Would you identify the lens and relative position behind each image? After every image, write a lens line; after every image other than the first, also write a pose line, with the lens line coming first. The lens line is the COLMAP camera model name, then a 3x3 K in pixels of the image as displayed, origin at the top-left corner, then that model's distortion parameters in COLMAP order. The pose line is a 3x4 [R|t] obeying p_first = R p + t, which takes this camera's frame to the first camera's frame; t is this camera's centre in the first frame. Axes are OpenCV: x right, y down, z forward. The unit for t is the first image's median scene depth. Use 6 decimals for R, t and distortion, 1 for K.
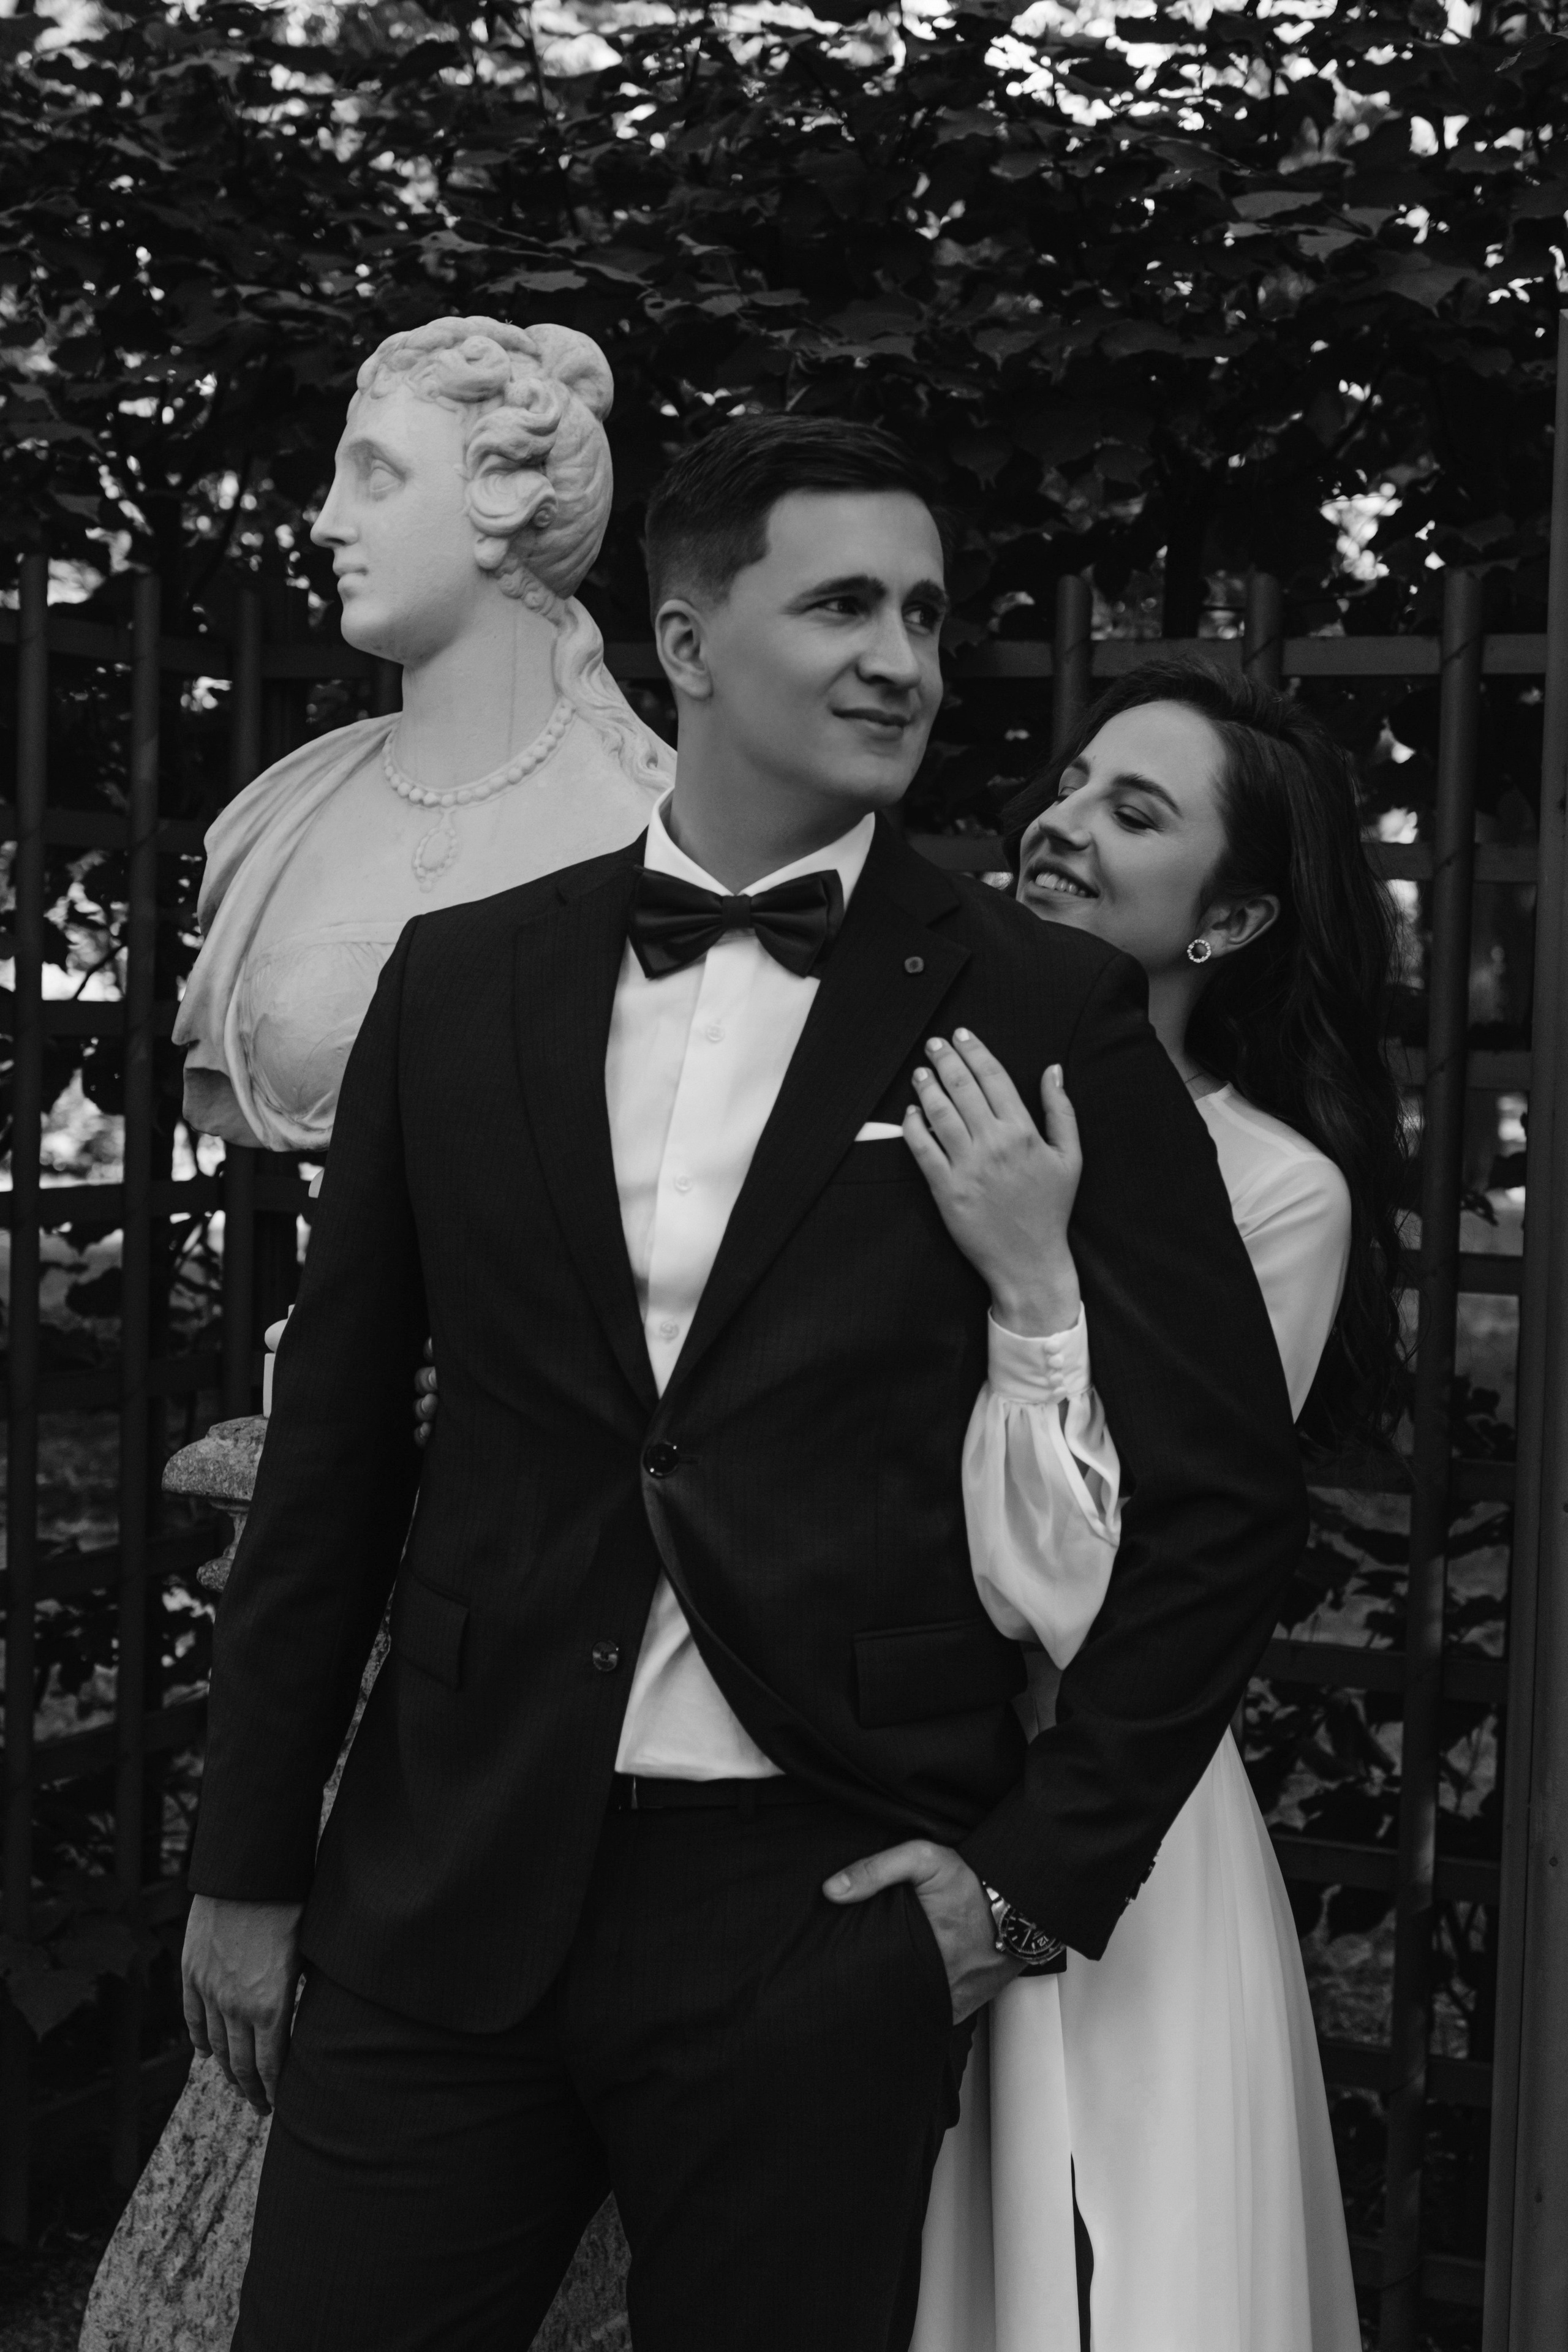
lens RADIAL K [[3499.7, 0, 784.0], [0, 3499.7, 1176.0], [0, 0, 1]] dist [0.008824, 0.023291]
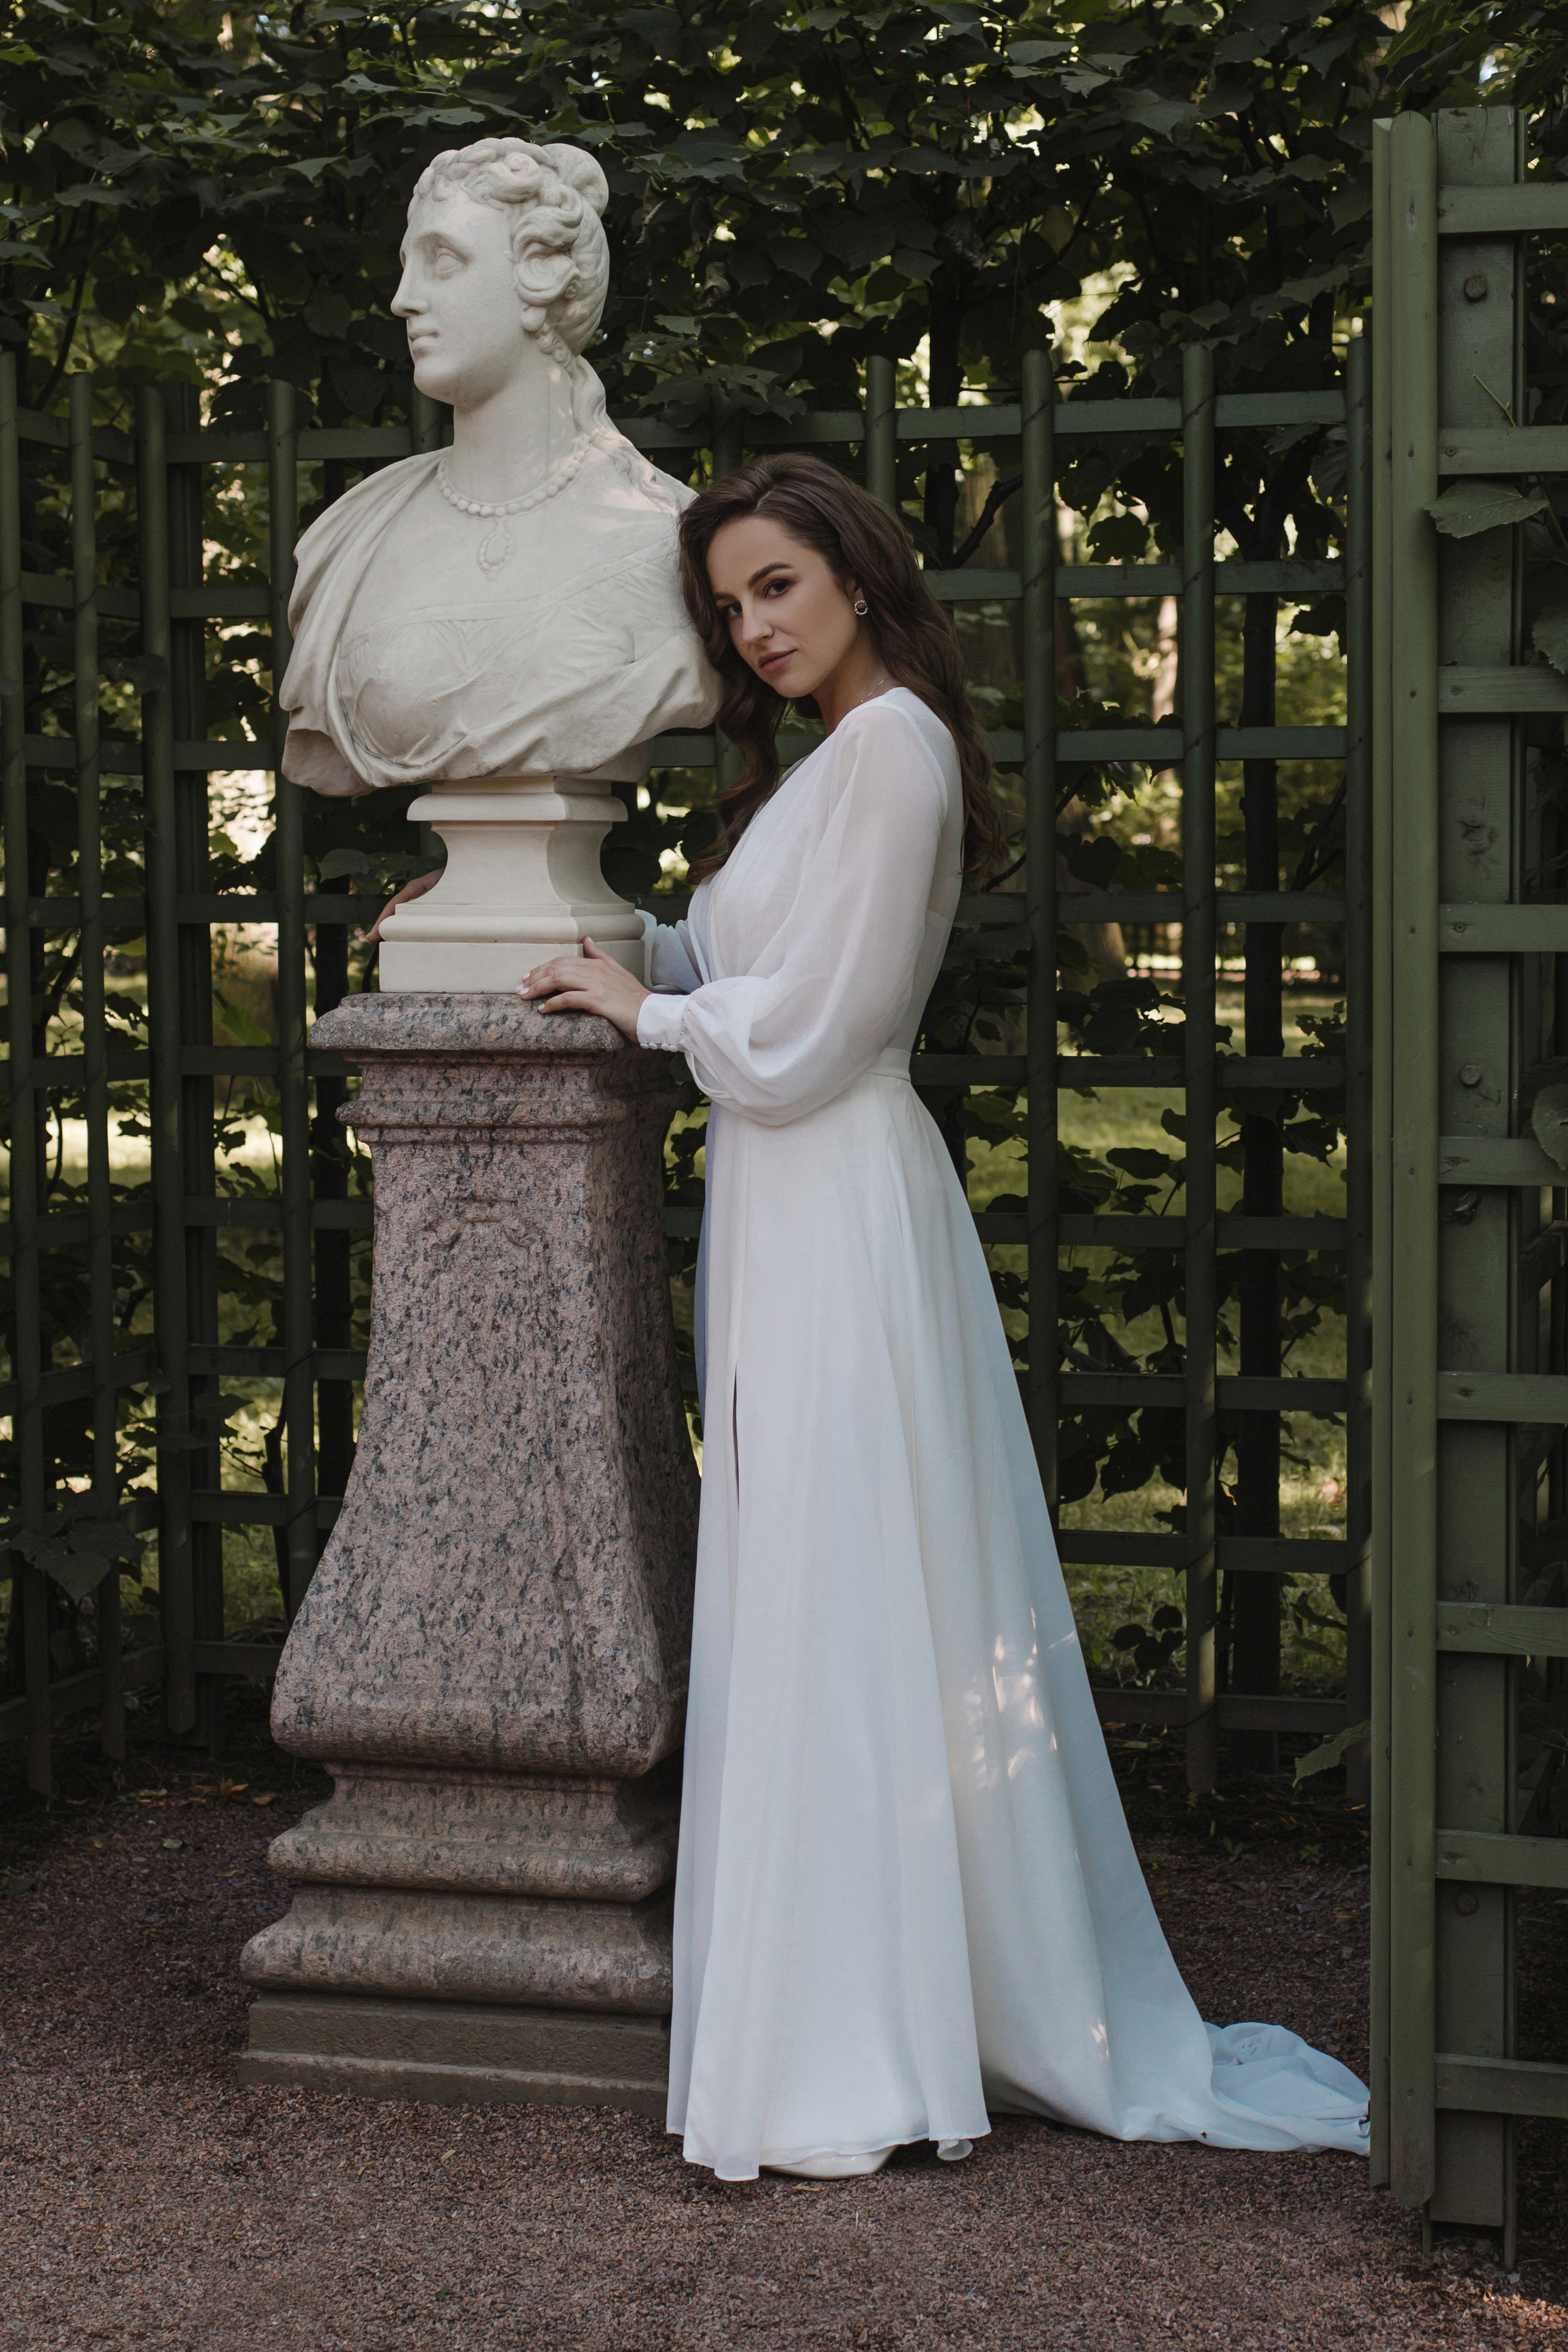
lens RADIAL K [[3835.3, 0, 784.0], [0, 3835.3, 1176.0], [0, 0, 1]] dist [0.023462, -0.055534]
pose [[0.987555, -0.046283, 0.150313, -0.218398], [0.044428, 0.998890, 0.015682, 0.122009], [-0.150872, -0.008809, 0.988514, -0.429658]]
